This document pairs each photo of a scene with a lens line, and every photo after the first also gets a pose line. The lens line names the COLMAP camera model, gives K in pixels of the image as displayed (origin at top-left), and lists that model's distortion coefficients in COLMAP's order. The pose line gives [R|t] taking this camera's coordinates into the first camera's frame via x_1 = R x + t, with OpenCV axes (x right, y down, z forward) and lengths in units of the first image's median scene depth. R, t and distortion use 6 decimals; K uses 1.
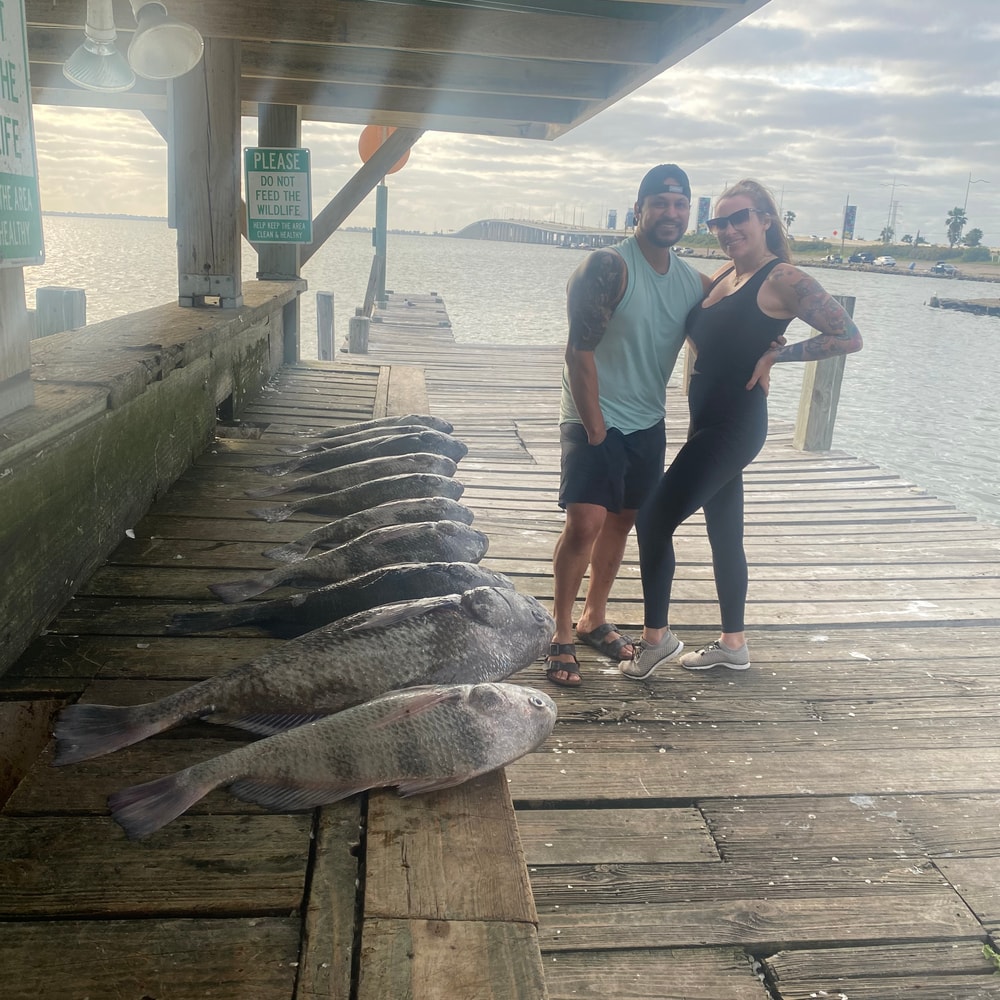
lens RADIAL K [[1016.5, 0, 497.1], [0, 1016.5, 500.5], [0, 0, 1]] dist [0.014128, 0.000000]
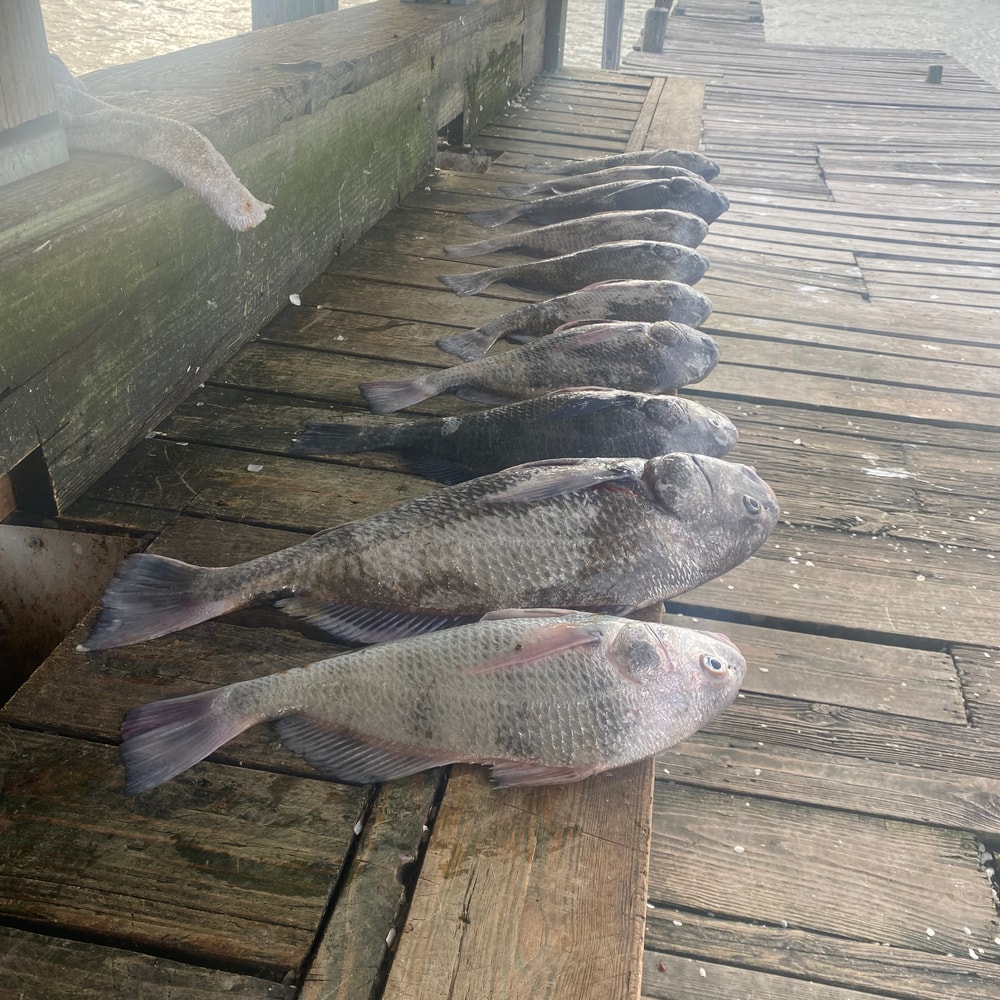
lens RADIAL K [[1016.5, 0, 503.8], [0, 1016.5, 501.6], [0, 0, 1]] dist [0.014128, 0.000000]
pose [[0.962134, 0.138462, -0.234792, 0.034814], [-0.069732, 0.957740, 0.279055, -0.063968], [0.263508, -0.252116, 0.931129, 0.250663]]
